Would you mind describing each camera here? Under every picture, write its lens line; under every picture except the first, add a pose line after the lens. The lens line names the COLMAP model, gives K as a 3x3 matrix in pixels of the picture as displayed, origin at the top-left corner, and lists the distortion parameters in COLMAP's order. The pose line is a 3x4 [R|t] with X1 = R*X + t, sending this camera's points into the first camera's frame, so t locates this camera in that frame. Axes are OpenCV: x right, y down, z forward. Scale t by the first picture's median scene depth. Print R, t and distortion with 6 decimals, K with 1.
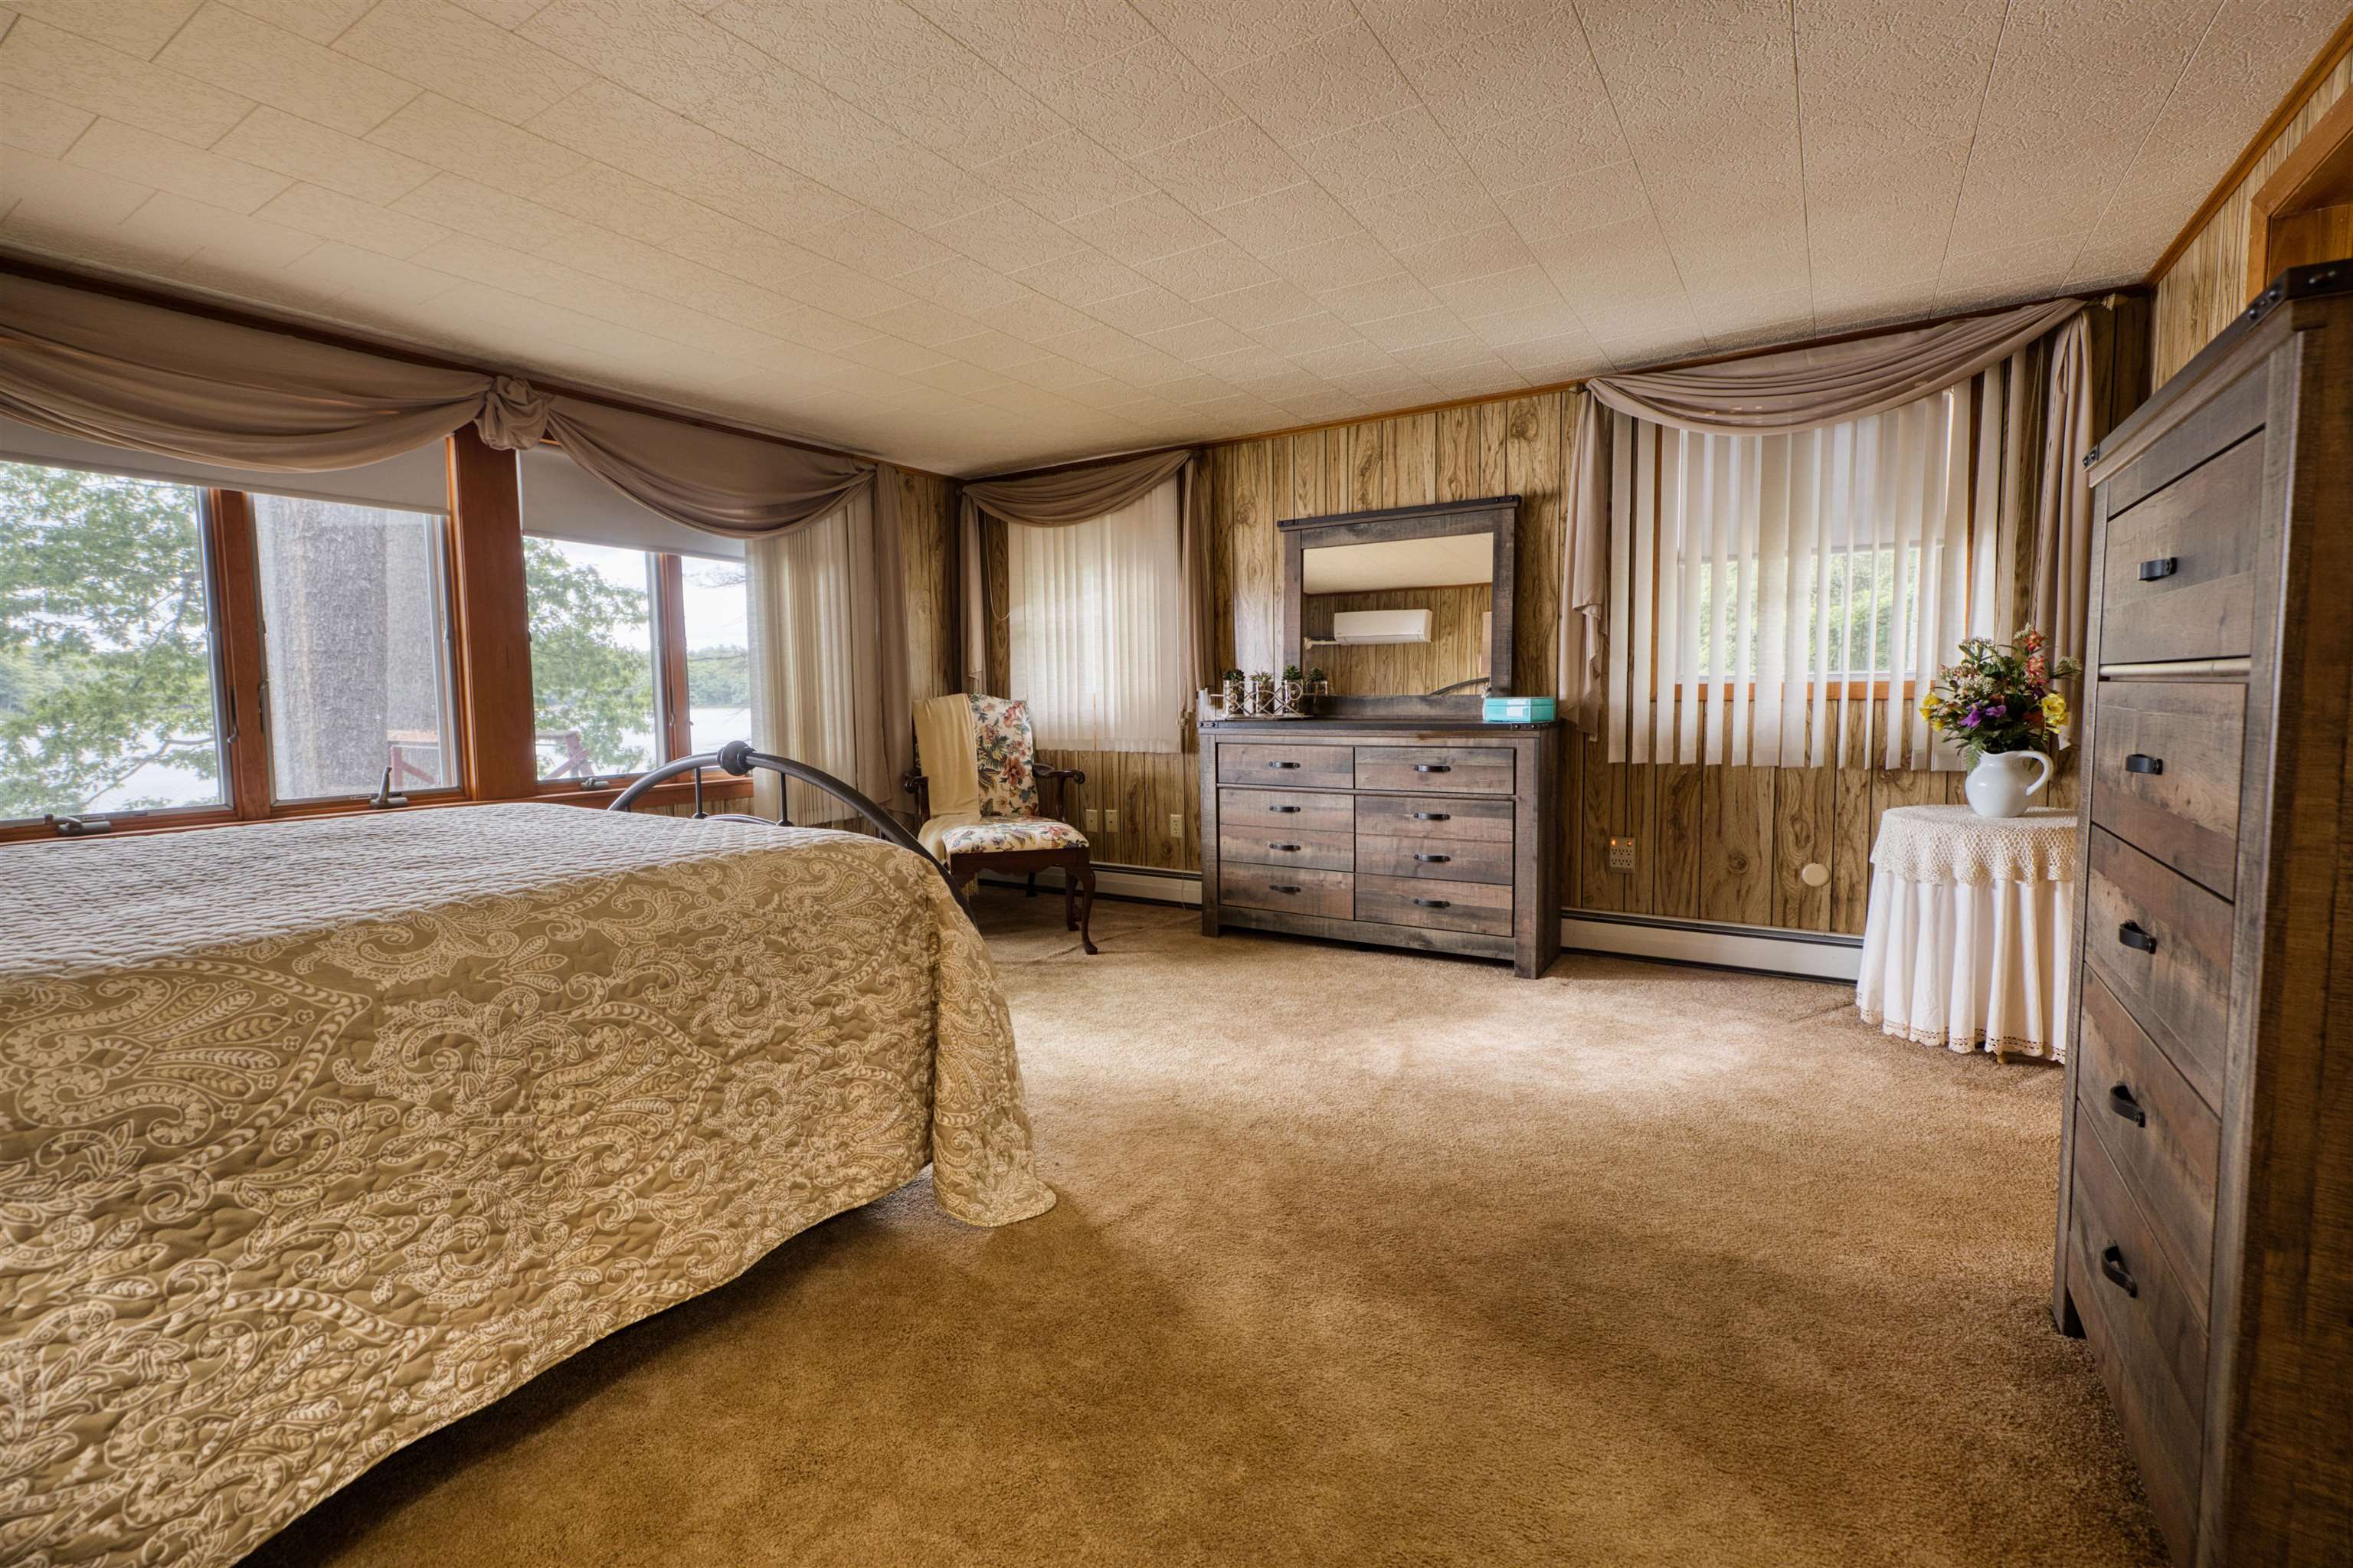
lens RADIAL K [[1030.9, 0, 1183.5], [0, 1030.9, 782.2], [0, 0, 1]] dist [0.000016, 0.000193]
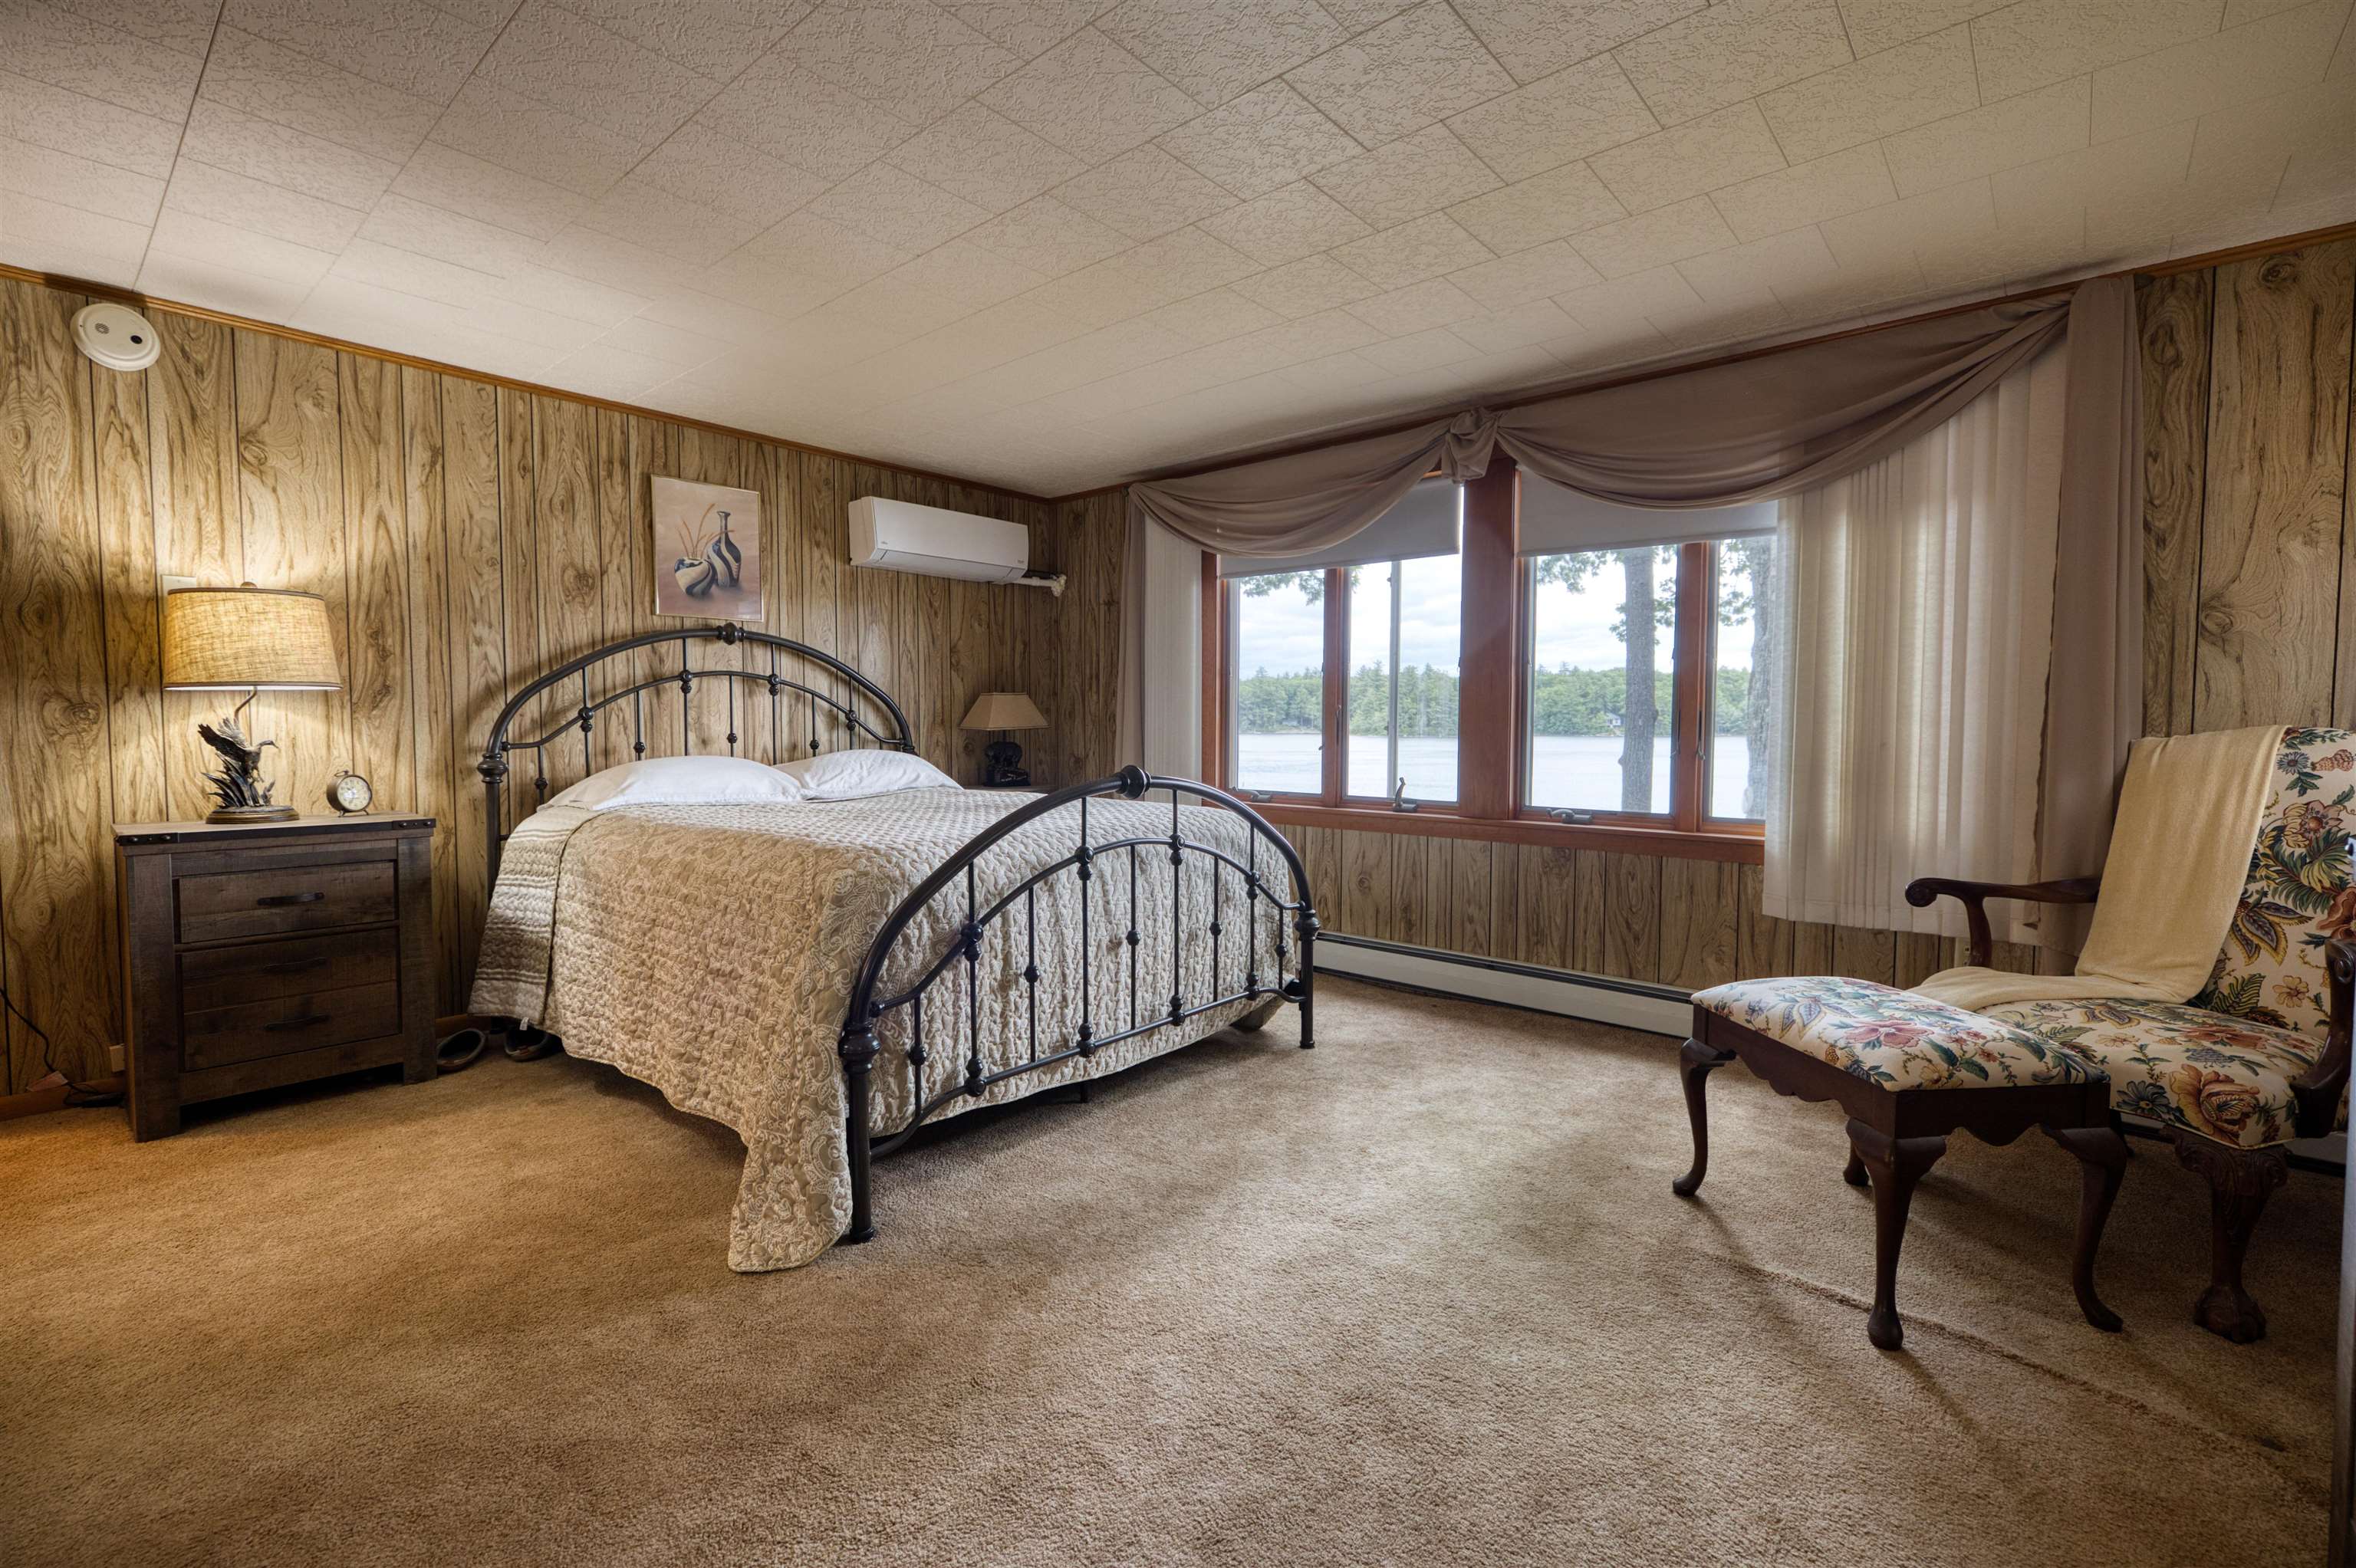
lens RADIAL K [[1032.0, 0, 1188.4], [0, 1032.0, 767.1], [0, 0, 1]] dist [0.000016, 0.000193]
pose [[-0.157699, 0.057652, -0.985803, 0.366953], [-0.088079, 0.993494, 0.072192, -0.075380], [0.983551, 0.098213, -0.151595, 0.785021]]
